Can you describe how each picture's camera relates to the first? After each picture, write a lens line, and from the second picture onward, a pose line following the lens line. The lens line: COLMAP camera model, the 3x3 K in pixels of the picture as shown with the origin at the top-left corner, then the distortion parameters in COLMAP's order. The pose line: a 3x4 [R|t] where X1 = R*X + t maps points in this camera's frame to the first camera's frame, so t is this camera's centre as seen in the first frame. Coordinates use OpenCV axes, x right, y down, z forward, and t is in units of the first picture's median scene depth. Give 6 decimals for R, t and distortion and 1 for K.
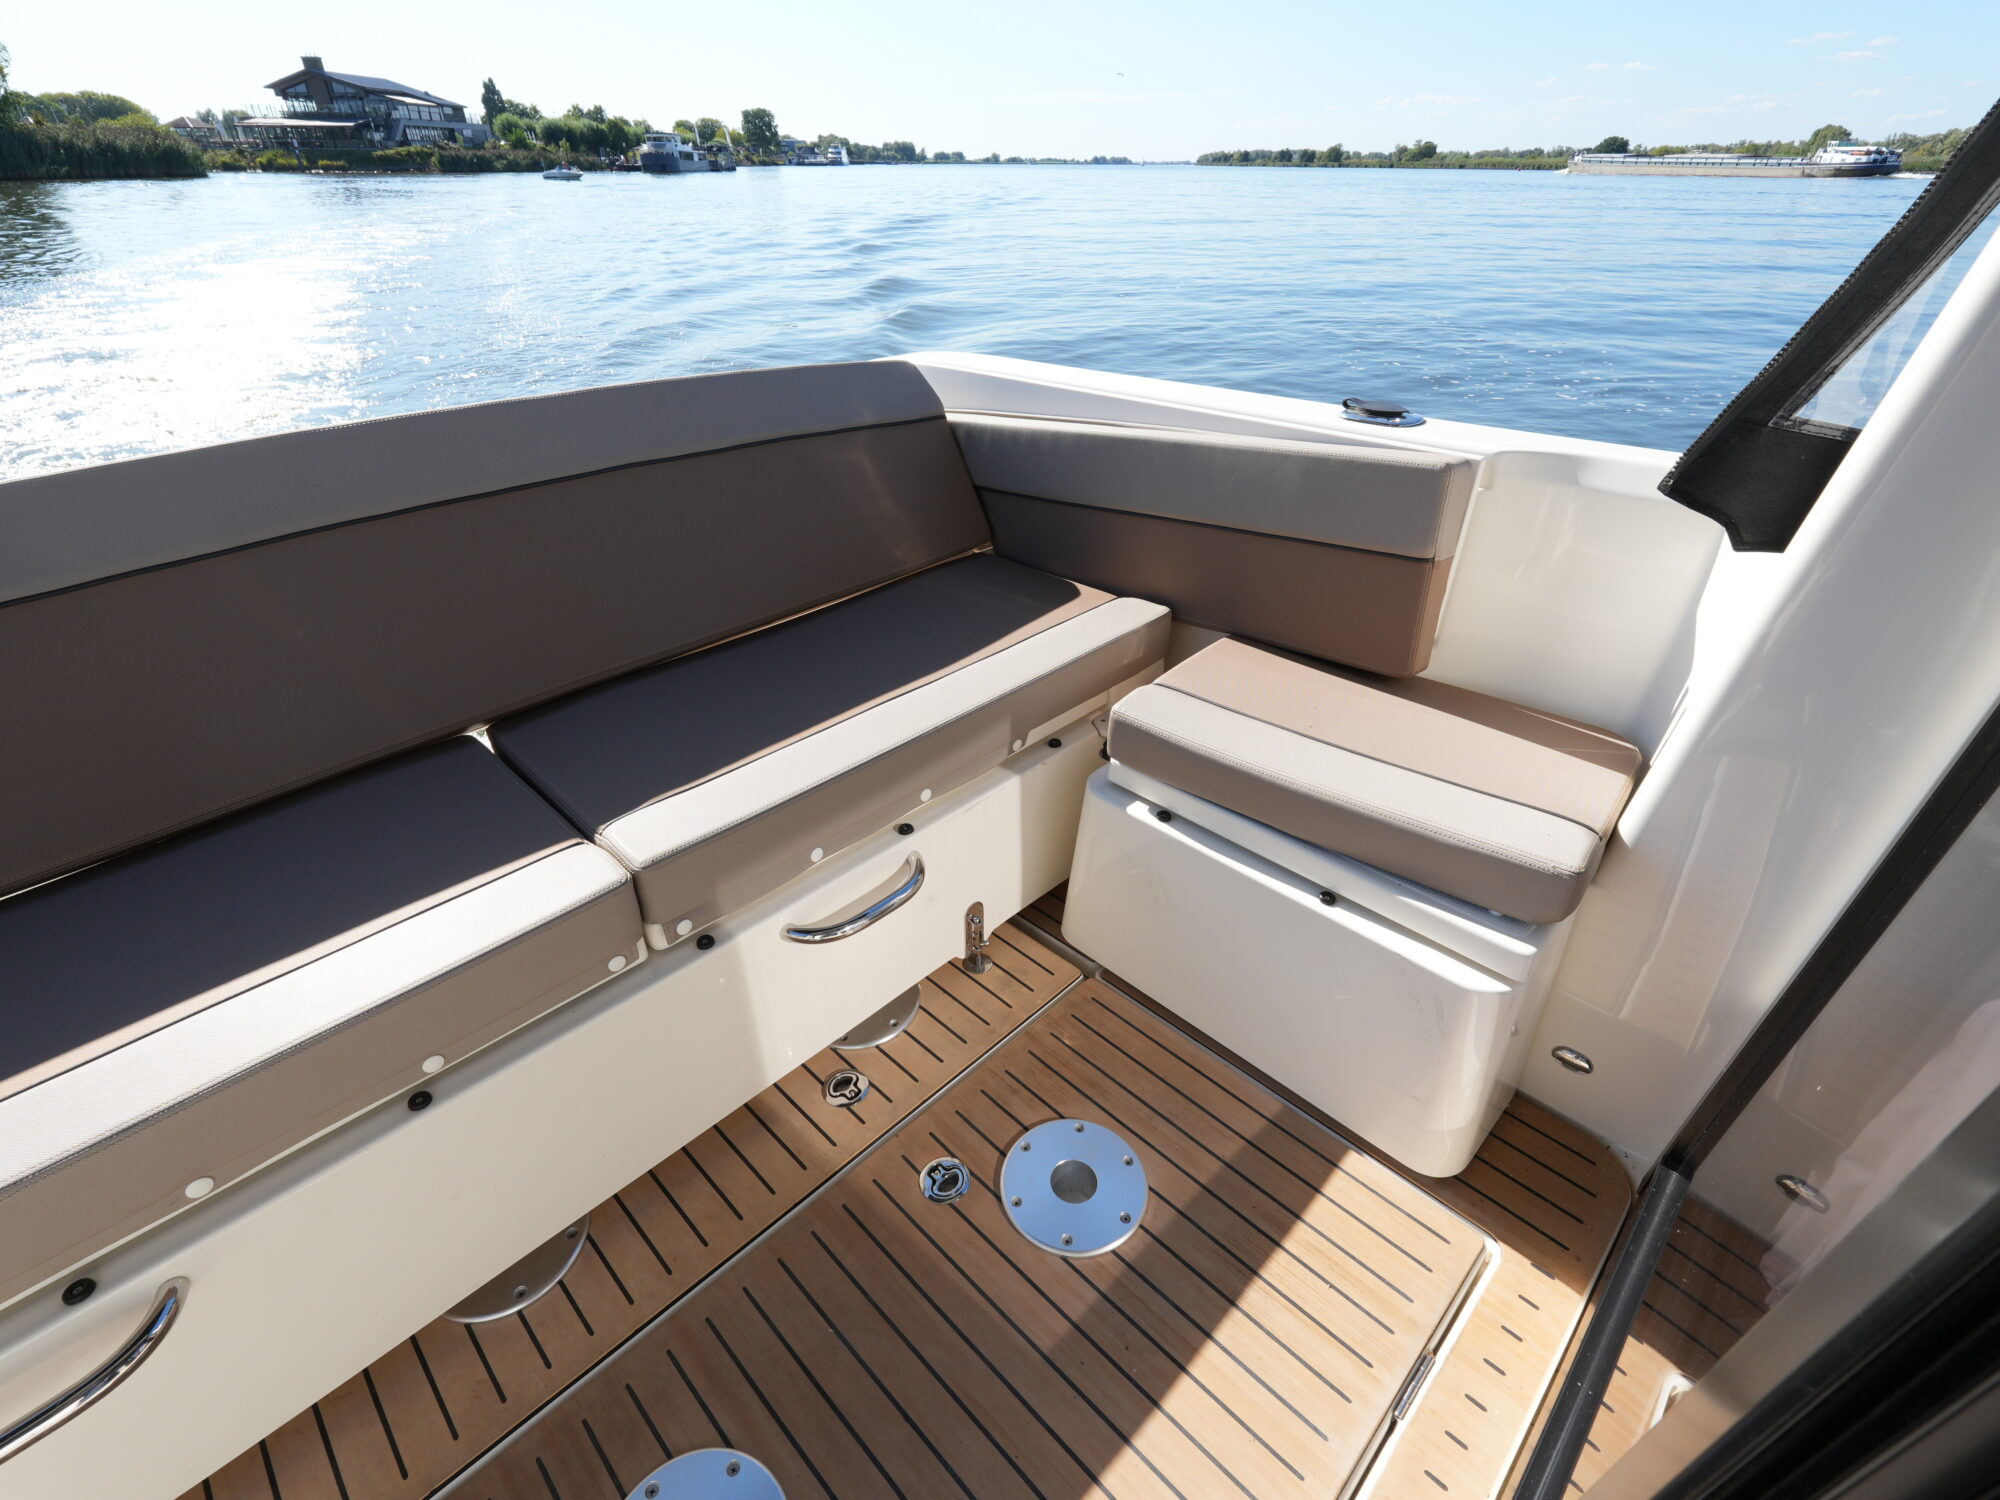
lens RADIAL K [[945.6, 0, 995.0], [0, 945.6, 745.6], [0, 0, 1]] dist [0.000018, -0.000128]
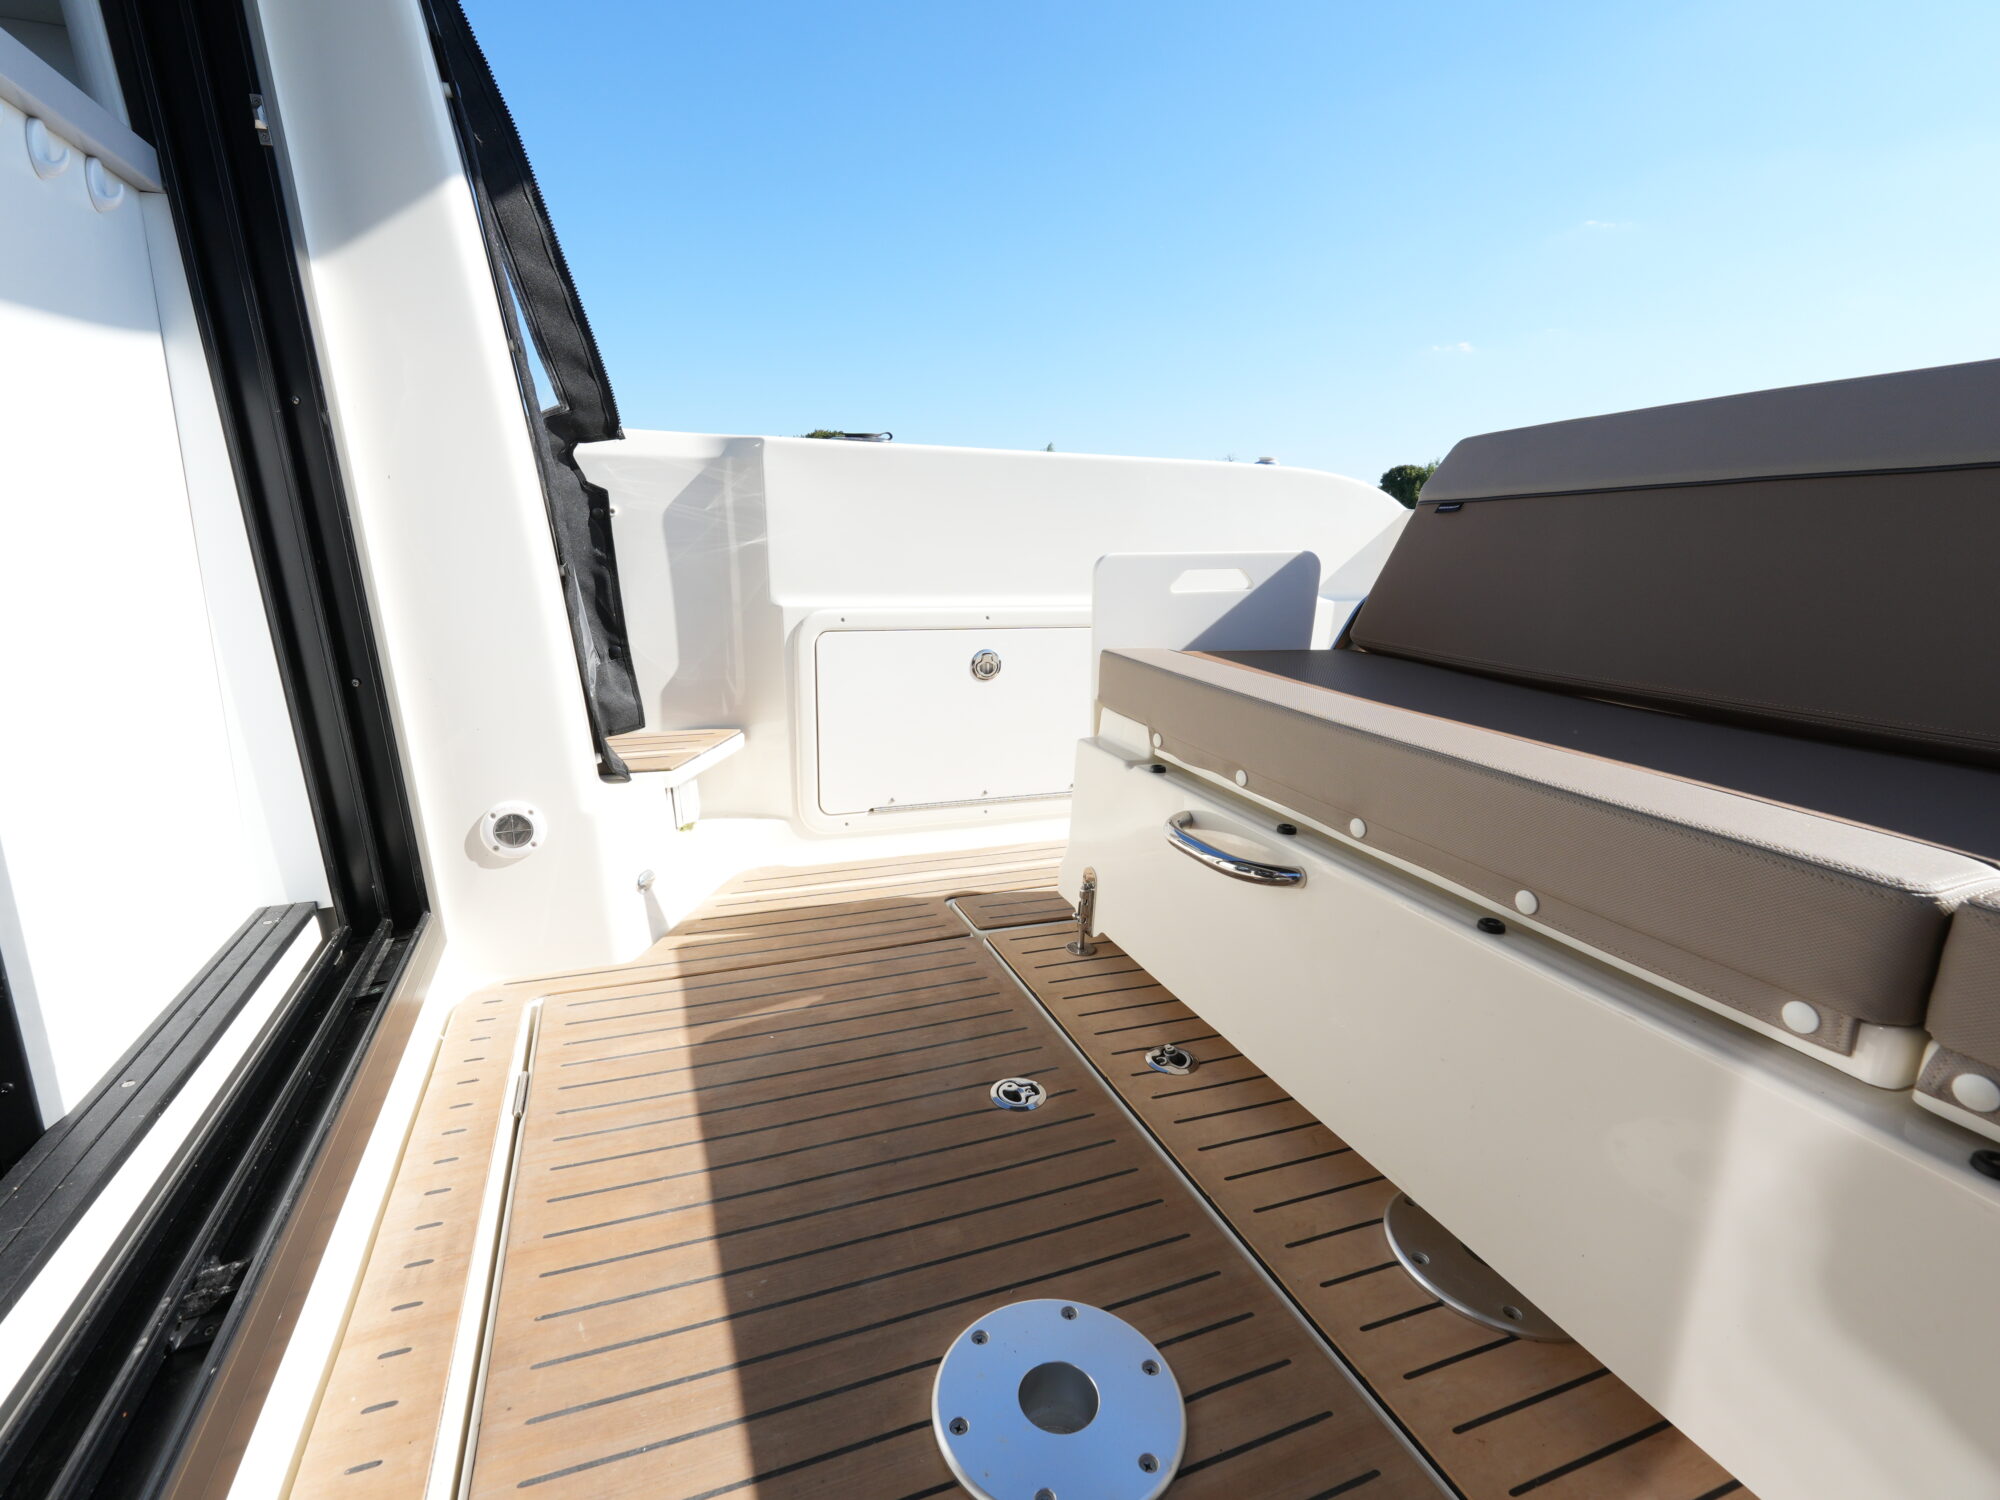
lens RADIAL K [[945.6, 0, 995.0], [0, 945.6, 745.6], [0, 0, 1]] dist [0.000018, -0.000128]
pose [[-0.401974, 0.212067, -0.890755, 0.213226], [-0.494325, 0.768607, 0.406063, 0.100979], [0.770753, 0.603549, -0.204130, 0.568302]]
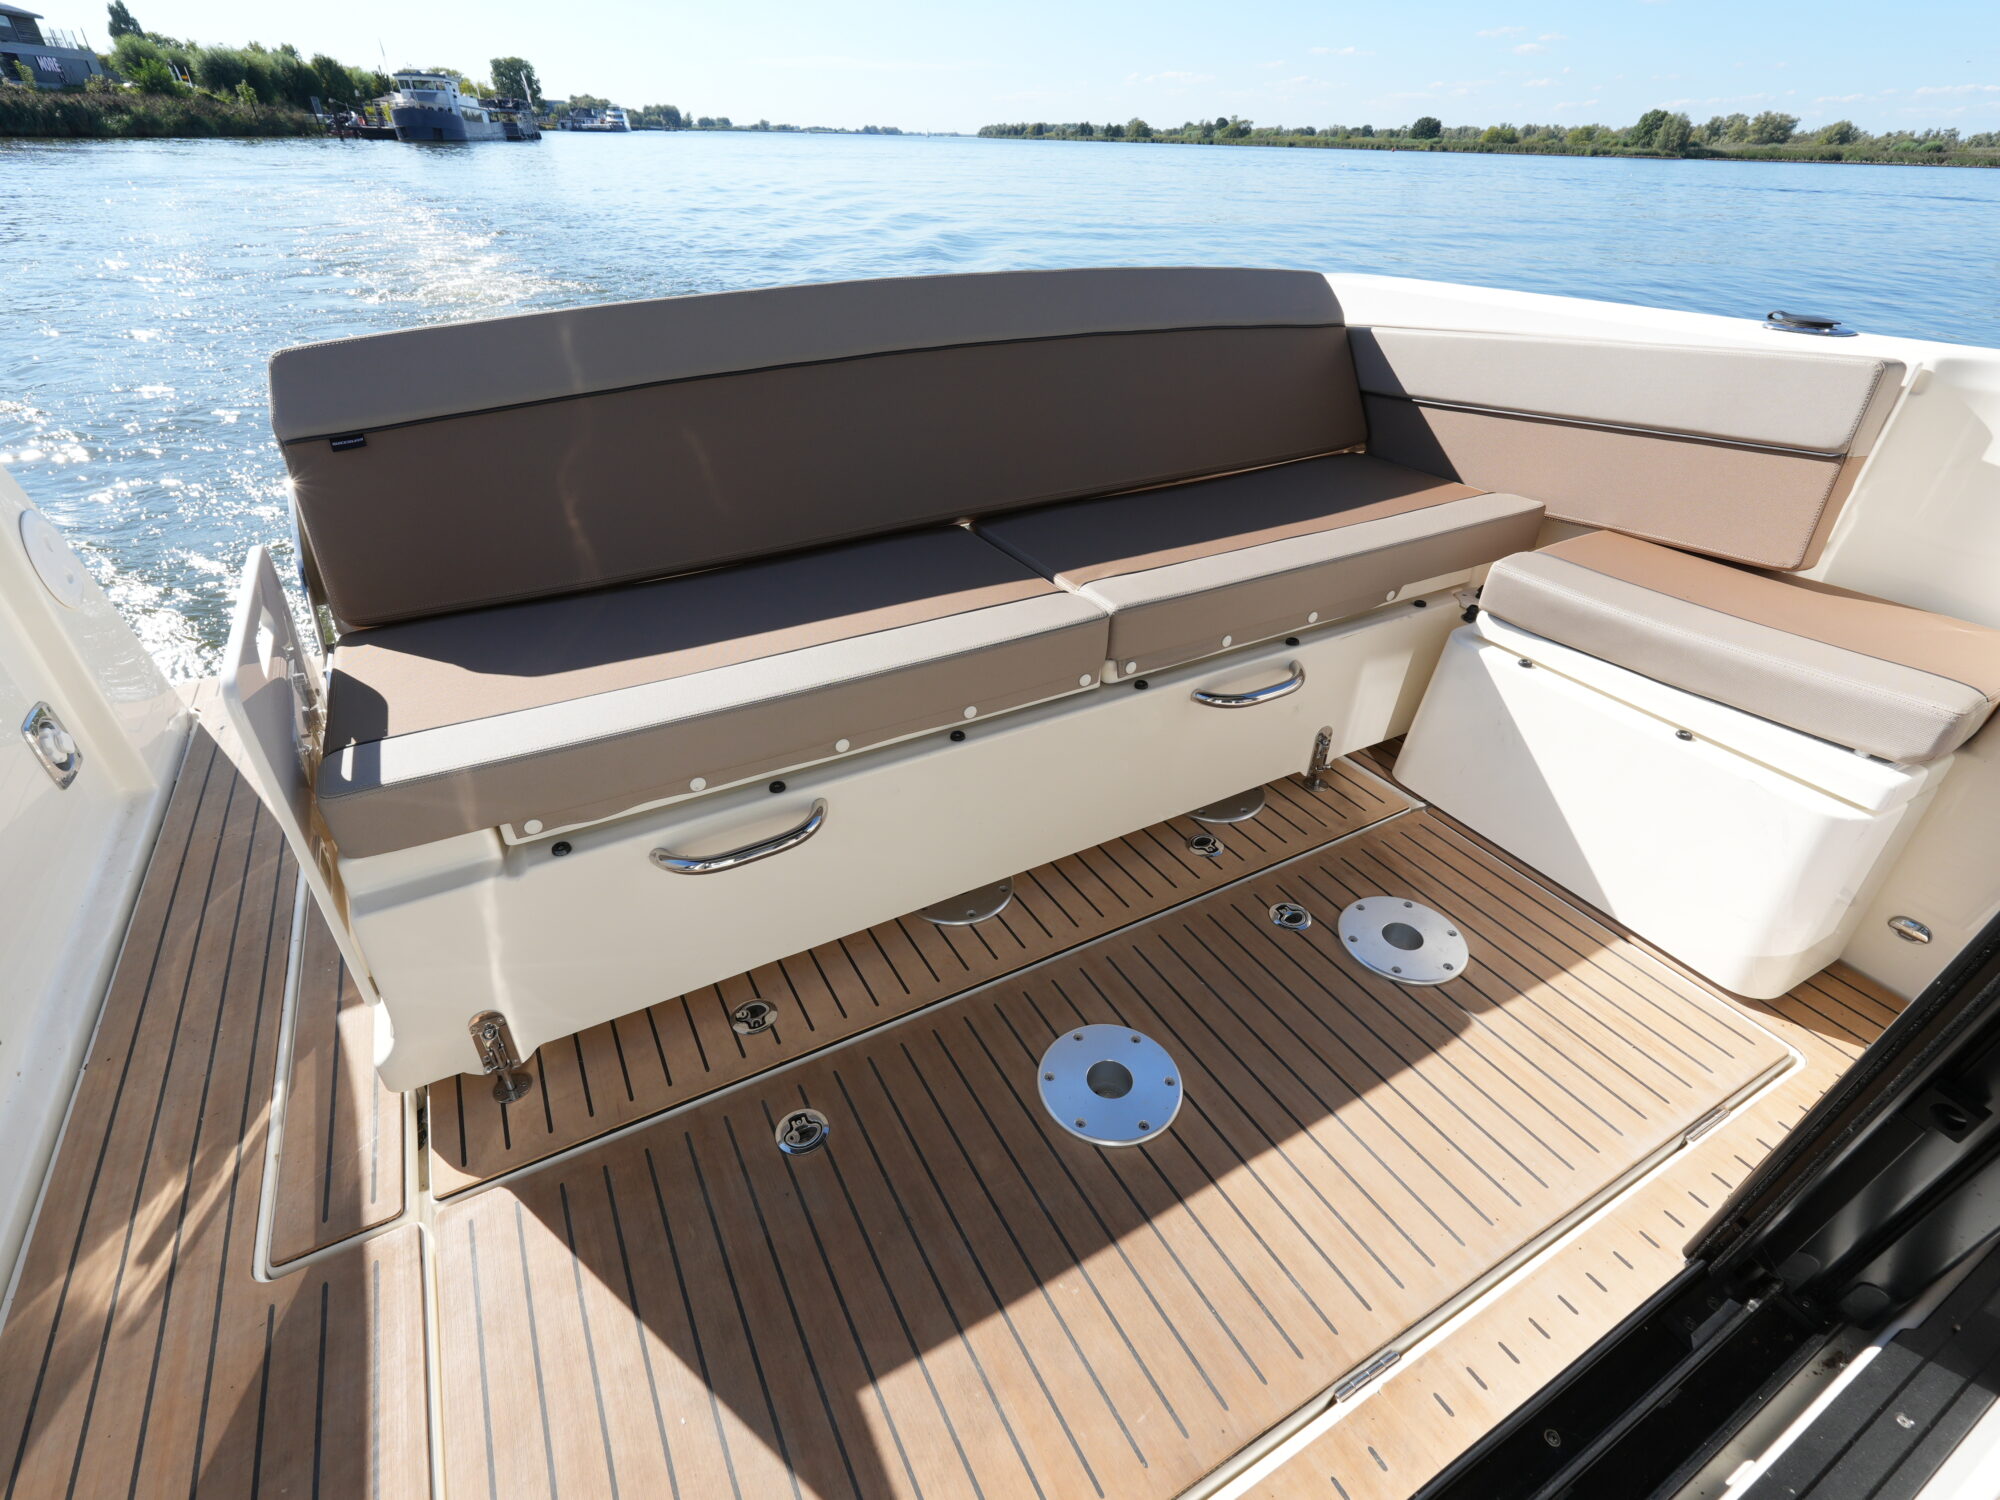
lens RADIAL K [[945.6, 0, 995.0], [0, 945.6, 745.6], [0, 0, 1]] dist [0.000018, -0.000128]
pose [[0.960905, 0.161462, -0.224926, -0.179638], [-0.157216, 0.986879, 0.036785, 0.253355], [0.227914, 0.000015, 0.973681, -0.285552]]
